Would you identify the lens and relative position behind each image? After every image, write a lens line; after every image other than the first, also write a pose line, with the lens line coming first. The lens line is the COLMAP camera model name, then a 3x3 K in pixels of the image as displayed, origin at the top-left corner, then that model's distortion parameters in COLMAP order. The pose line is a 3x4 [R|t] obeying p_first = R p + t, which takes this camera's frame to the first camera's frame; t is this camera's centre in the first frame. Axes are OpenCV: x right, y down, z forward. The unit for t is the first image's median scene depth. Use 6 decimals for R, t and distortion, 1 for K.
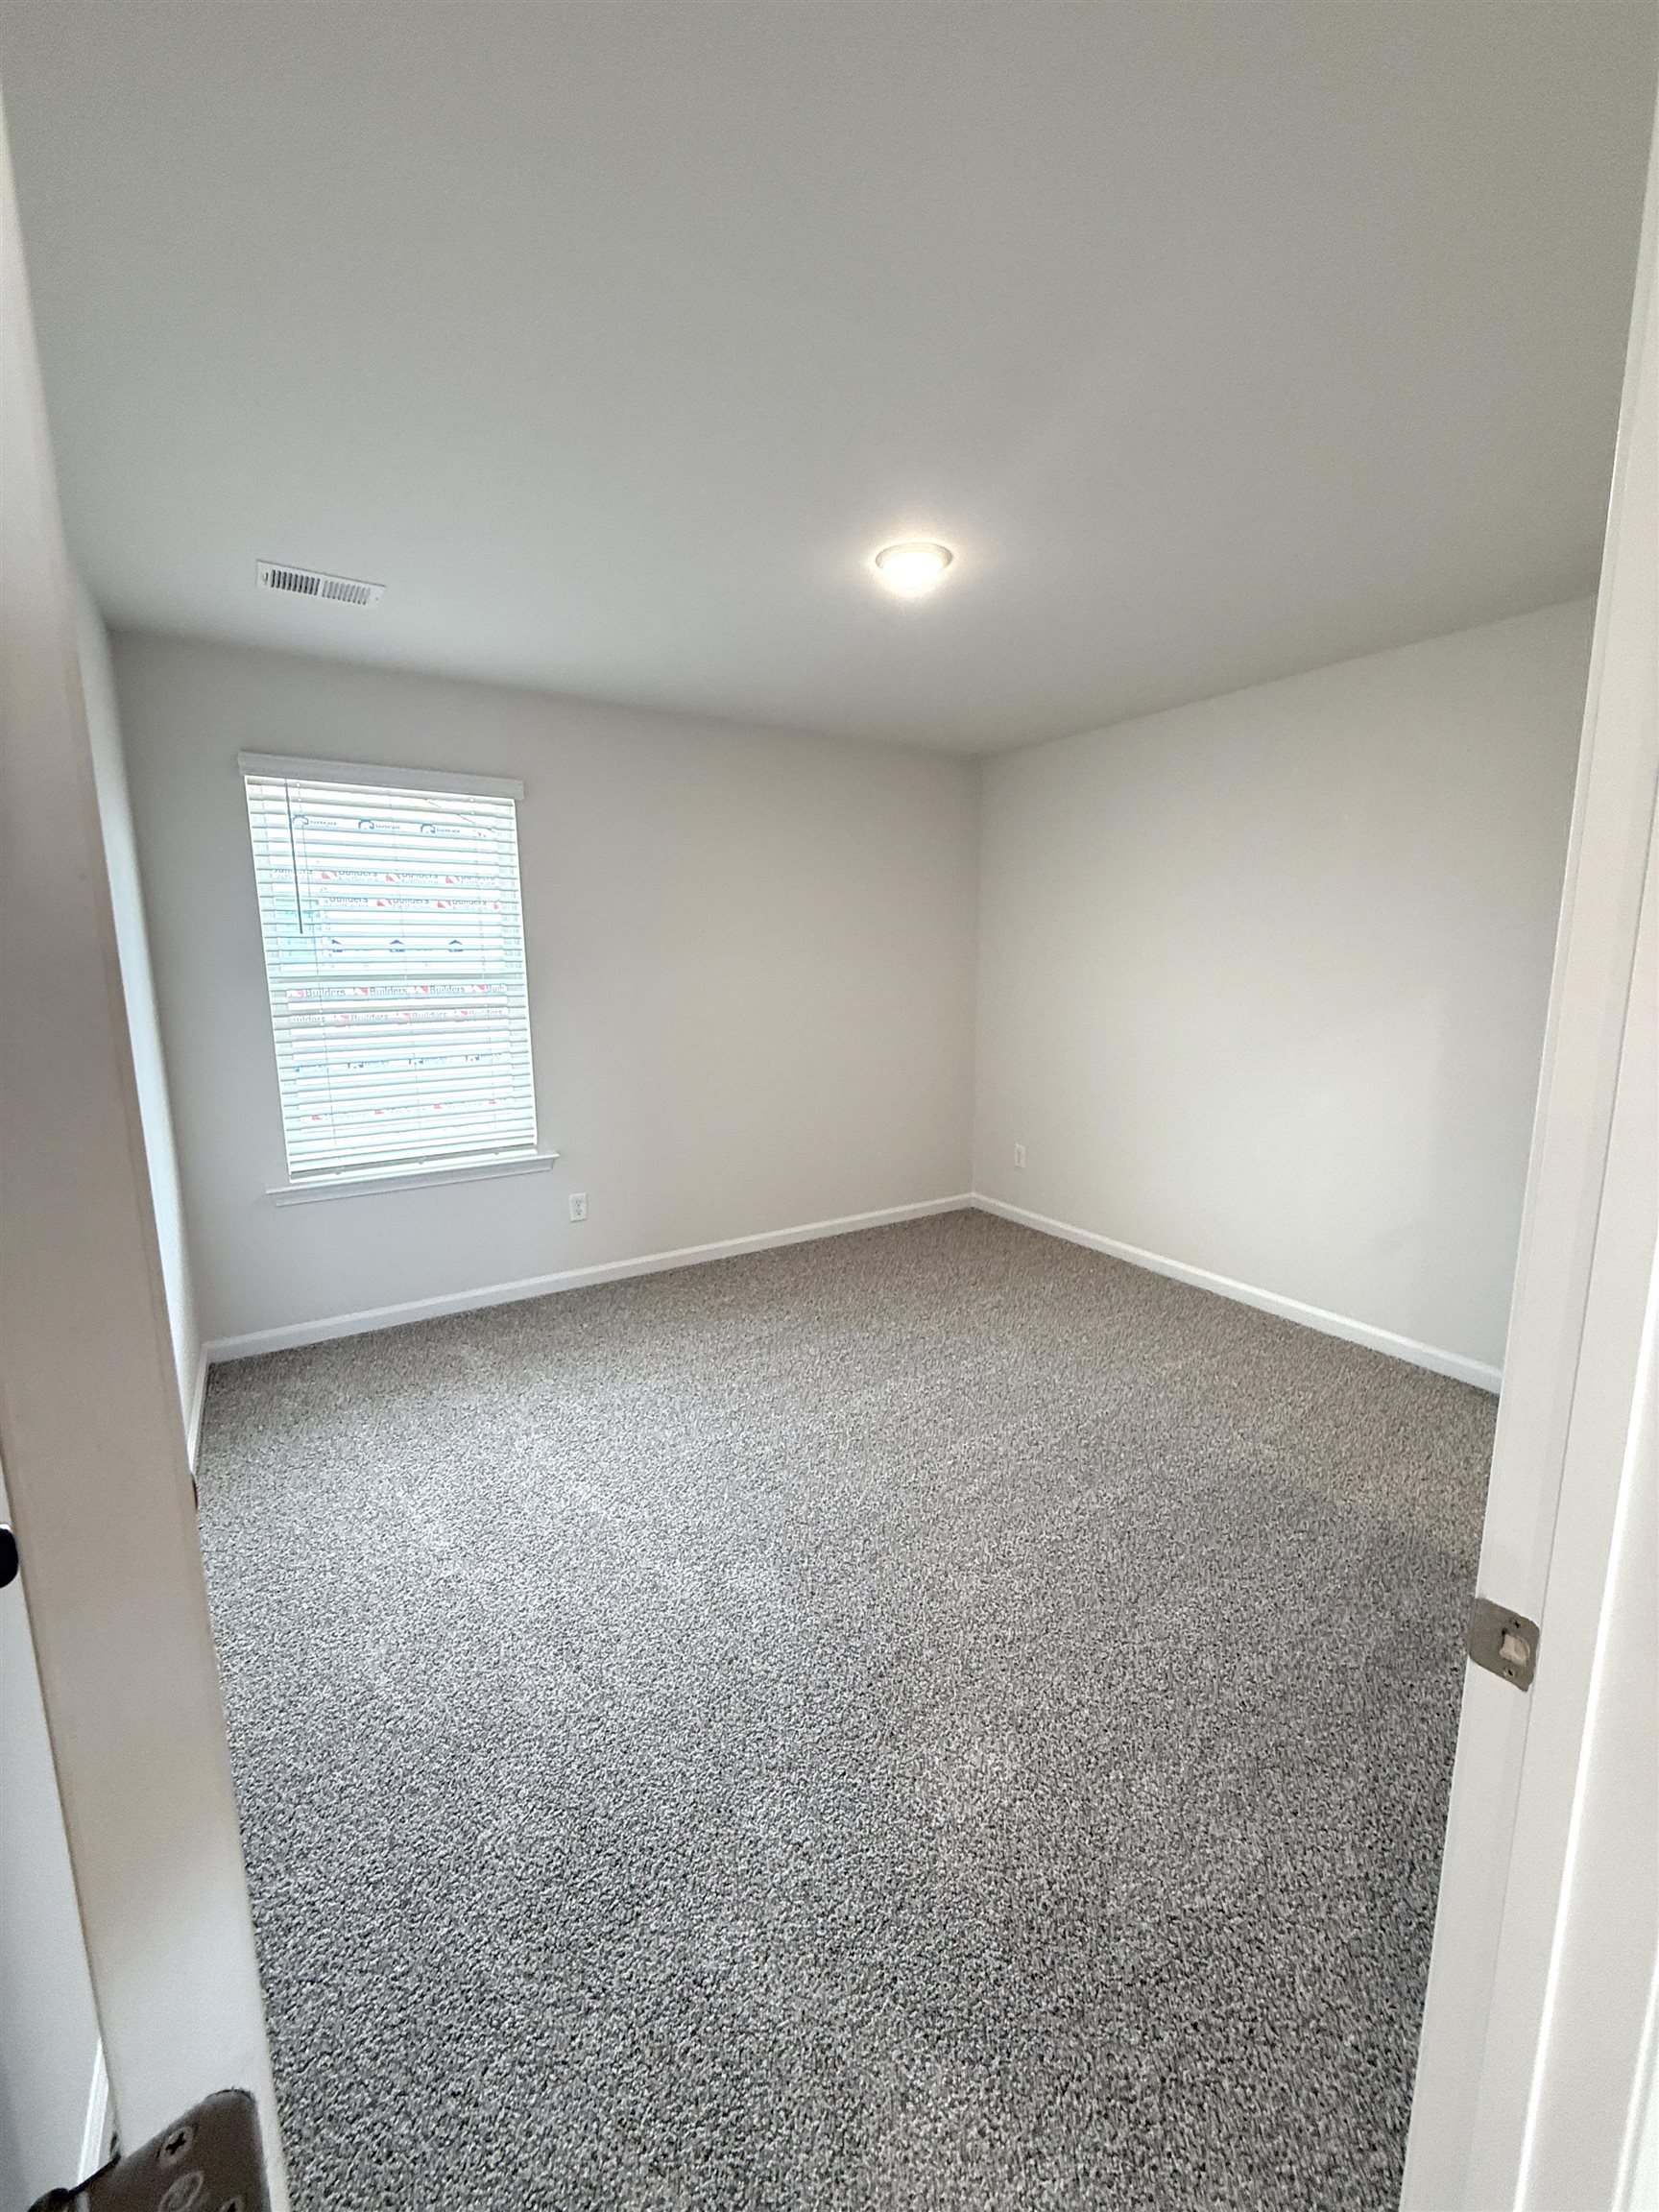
lens RADIAL K [[877.8, 0, 829.5], [0, 877.8, 1106.0], [0, 0, 1]] dist [-0.001941, -0.000307]
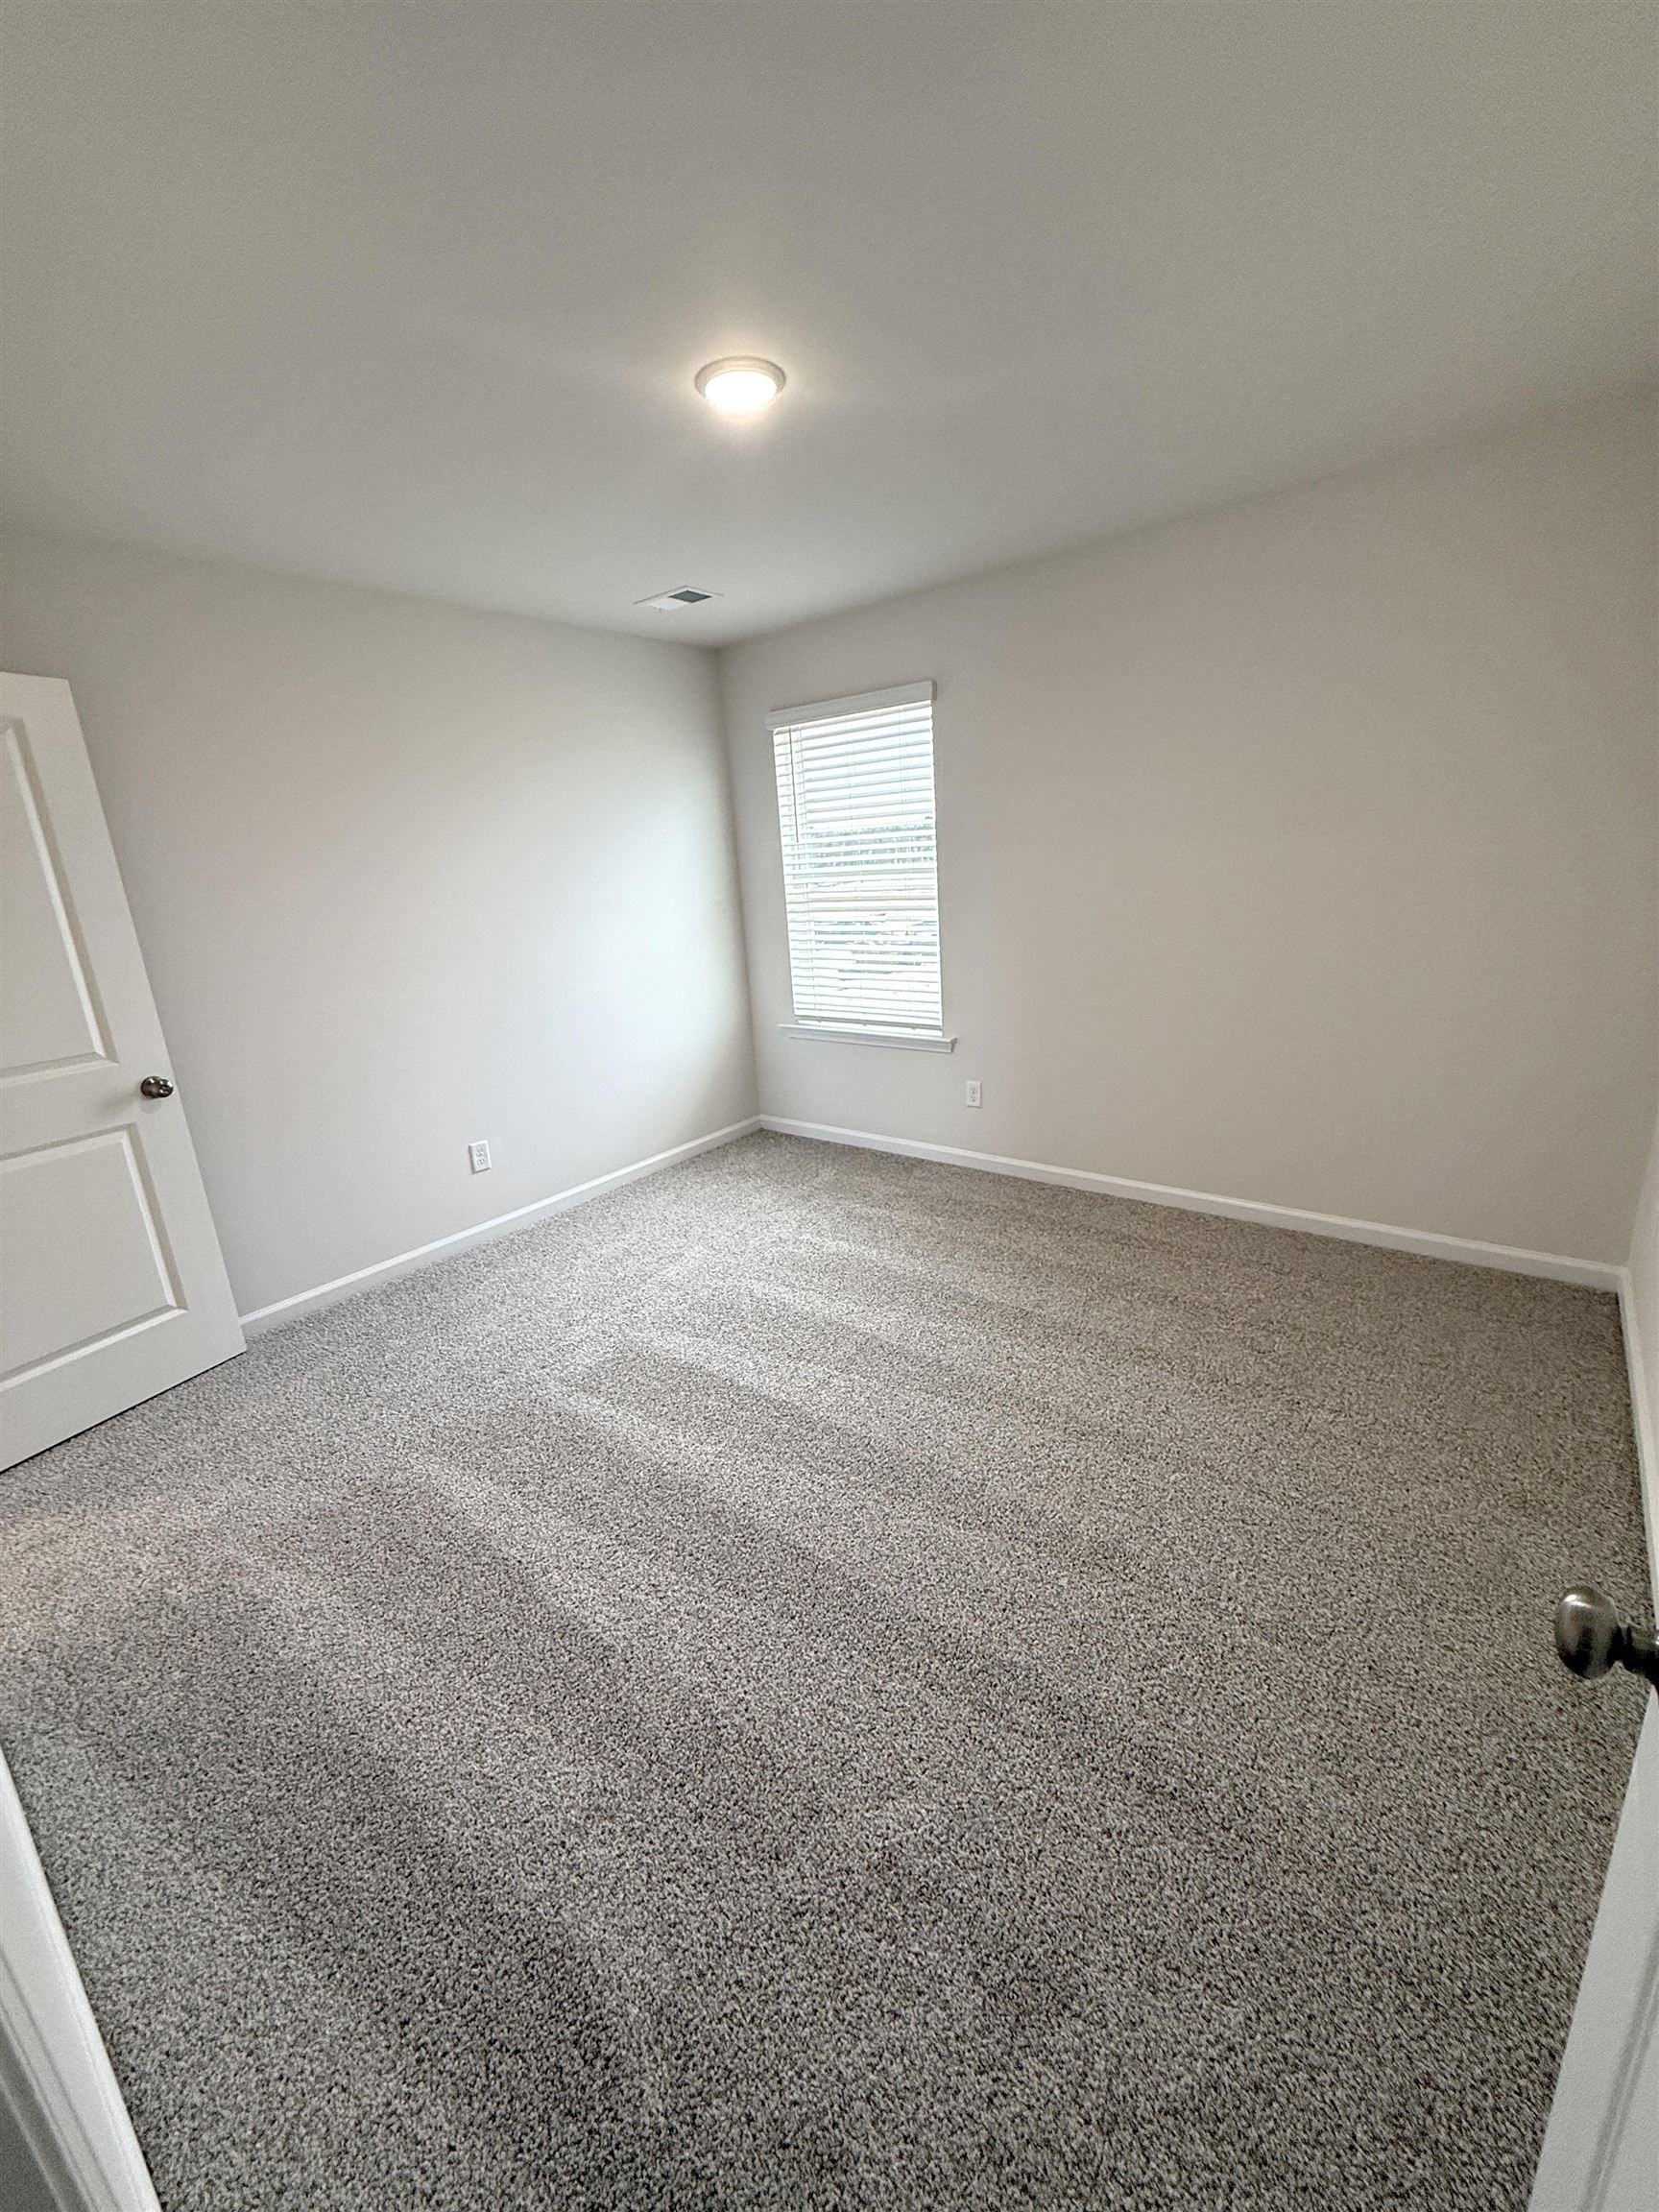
lens RADIAL K [[877.8, 0, 829.5], [0, 877.8, 1106.0], [0, 0, 1]] dist [-0.001941, -0.000307]
pose [[0.317928, 0.244265, -0.916109, 0.665937], [-0.099508, 0.969503, 0.223968, -0.094619], [0.942878, 0.019955, 0.332539, 0.519975]]
